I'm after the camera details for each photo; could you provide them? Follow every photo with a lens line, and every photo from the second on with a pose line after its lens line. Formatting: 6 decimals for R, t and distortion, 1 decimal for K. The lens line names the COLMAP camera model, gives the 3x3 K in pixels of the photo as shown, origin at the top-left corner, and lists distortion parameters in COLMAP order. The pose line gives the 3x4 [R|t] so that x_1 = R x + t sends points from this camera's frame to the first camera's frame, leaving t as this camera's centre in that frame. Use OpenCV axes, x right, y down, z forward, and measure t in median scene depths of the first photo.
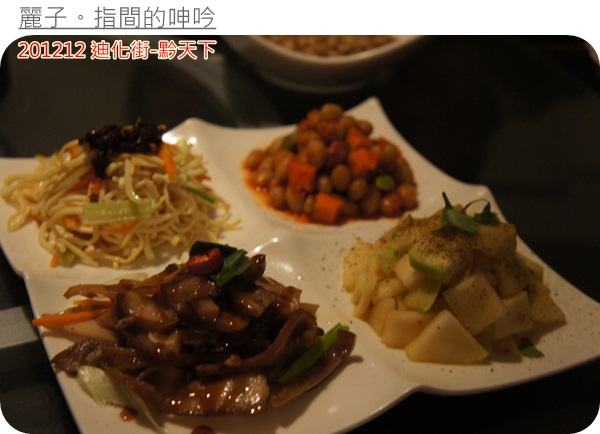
lens RADIAL K [[1012.1, 0, 302.3], [0, 1012.1, 218.4], [0, 0, 1]] dist [0.245570, 0.000000]
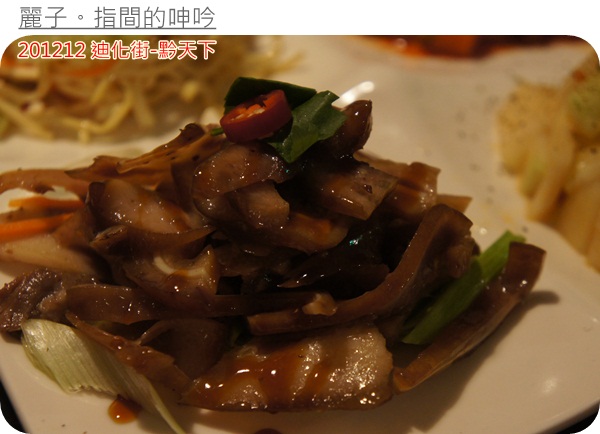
lens RADIAL K [[1450.7, 0, 299.3], [0, 1450.7, 216.7], [0, 0, 1]] dist [0.337653, 0.000000]
pose [[0.999159, -0.027498, -0.030400, -0.052935], [0.029799, 0.996505, 0.078034, 0.035930], [0.028148, -0.078874, 0.996487, 0.259060]]
